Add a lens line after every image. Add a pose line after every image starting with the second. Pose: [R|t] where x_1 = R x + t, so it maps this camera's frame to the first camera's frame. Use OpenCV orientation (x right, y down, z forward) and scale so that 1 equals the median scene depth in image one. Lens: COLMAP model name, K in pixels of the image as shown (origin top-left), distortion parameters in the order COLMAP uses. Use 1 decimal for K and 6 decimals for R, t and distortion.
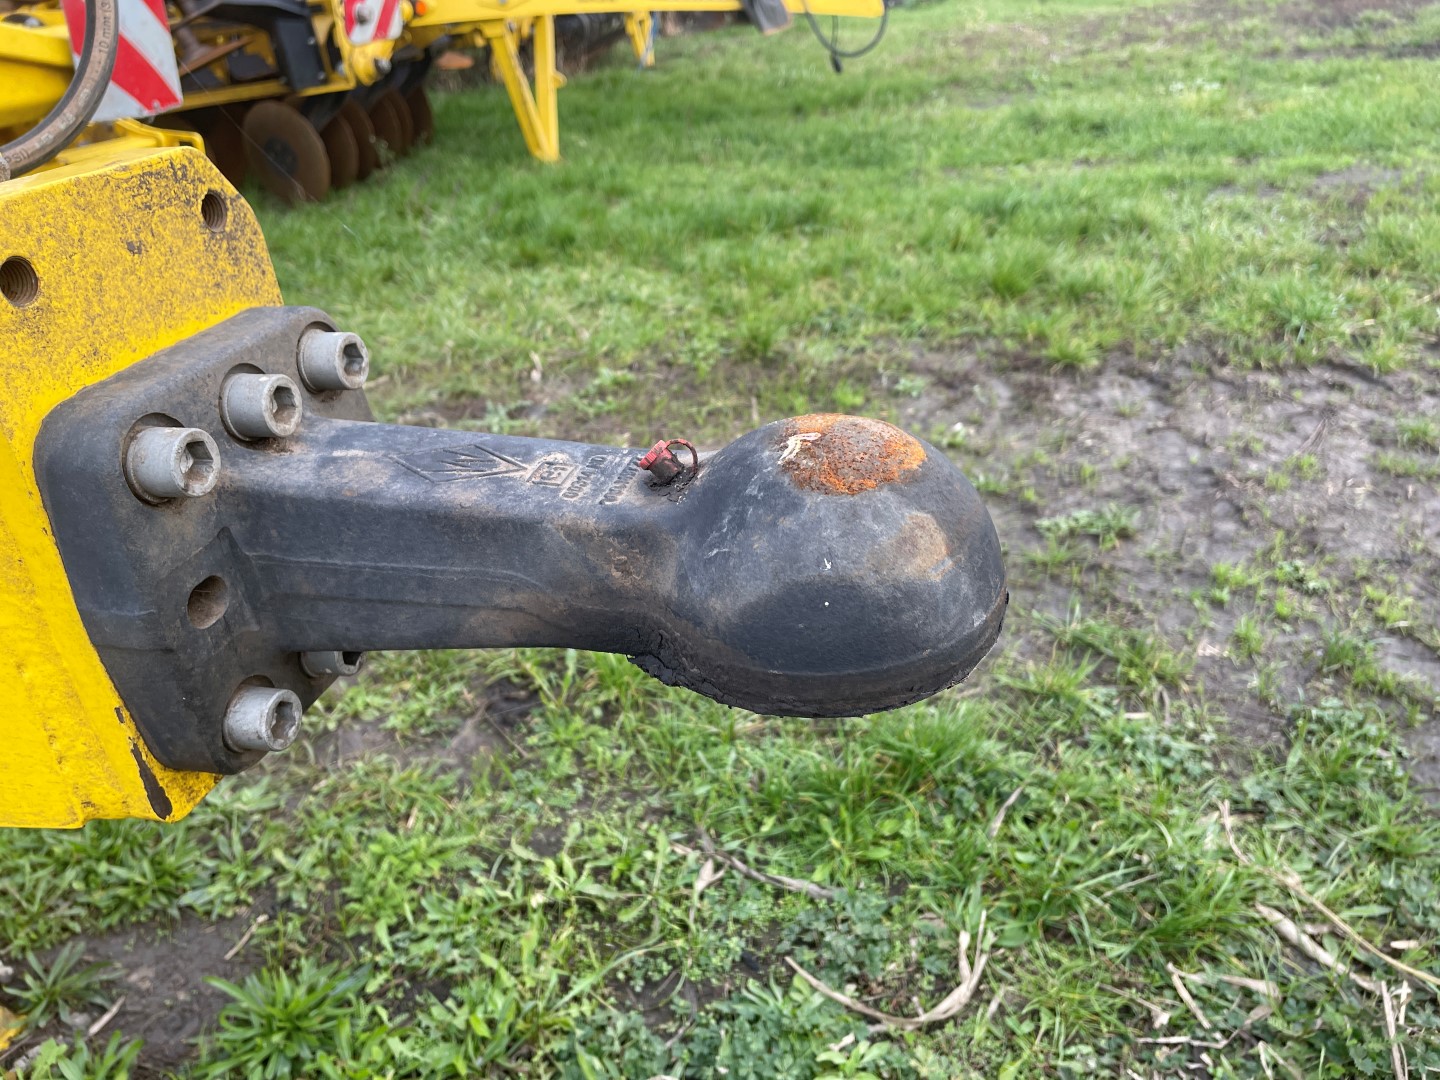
lens RADIAL K [[1088.3, 0, 707.0], [0, 1088.3, 528.9], [0, 0, 1]] dist [0.093639, -0.124983]
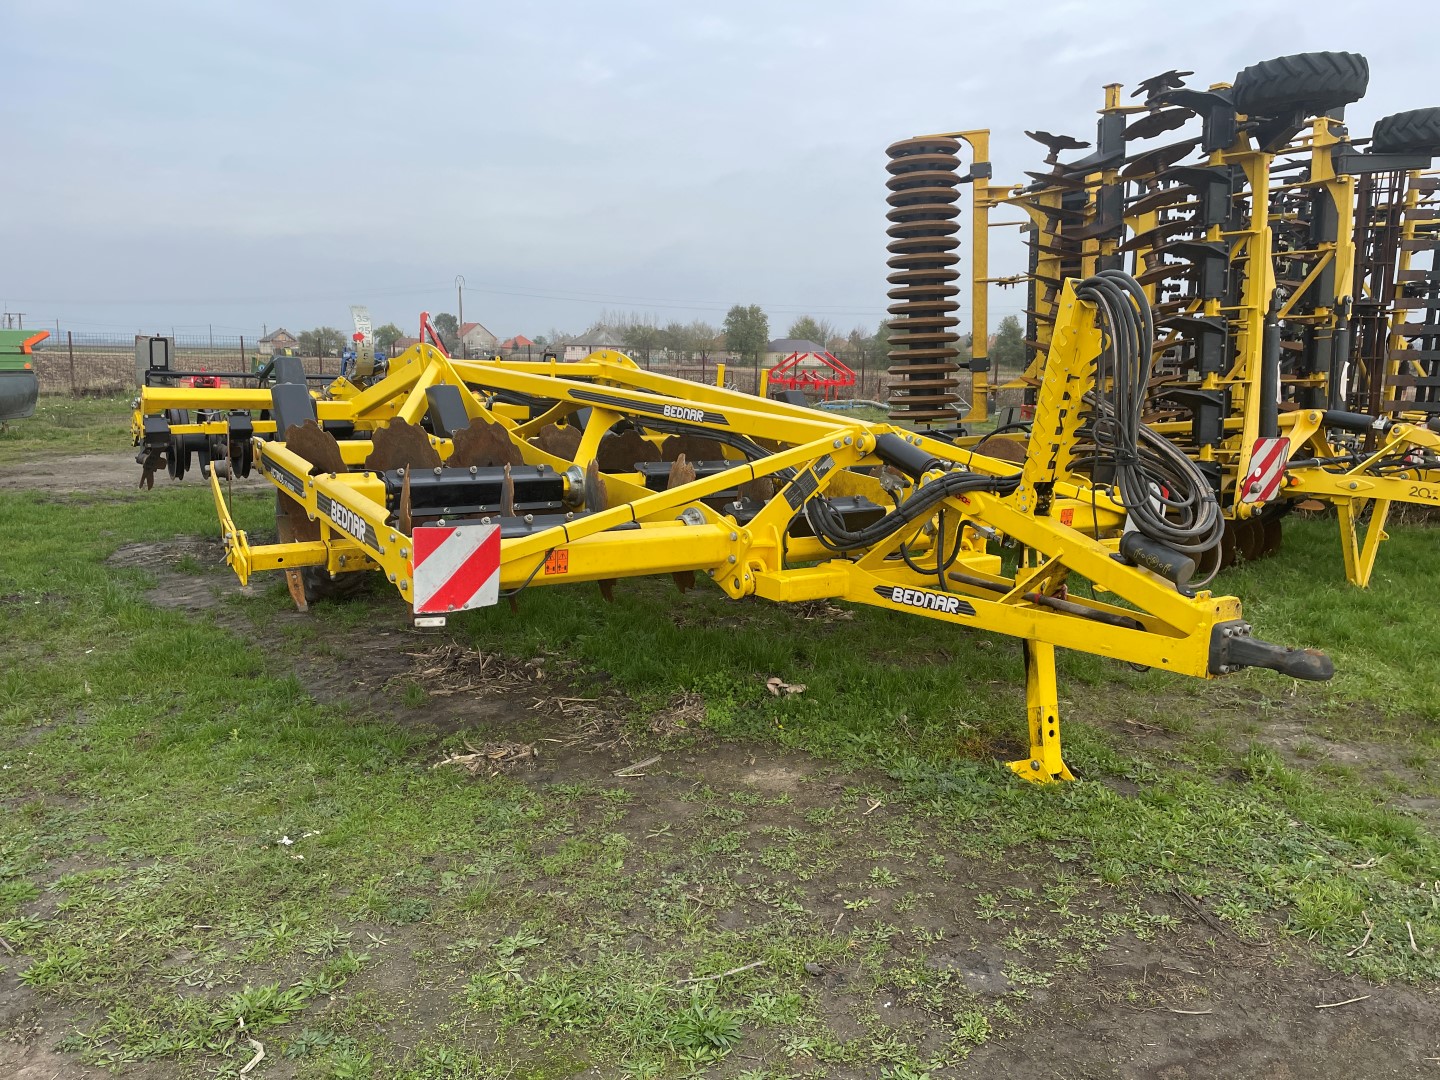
lens RADIAL K [[1086.6, 0, 722.2], [0, 1086.6, 542.2], [0, 0, 1]] dist [0.085756, -0.110598]
pose [[0.747797, 0.210917, -0.629535, 0.278531], [-0.385217, 0.910111, -0.152662, 0.324369], [0.540747, 0.356668, 0.761827, -1.209773]]
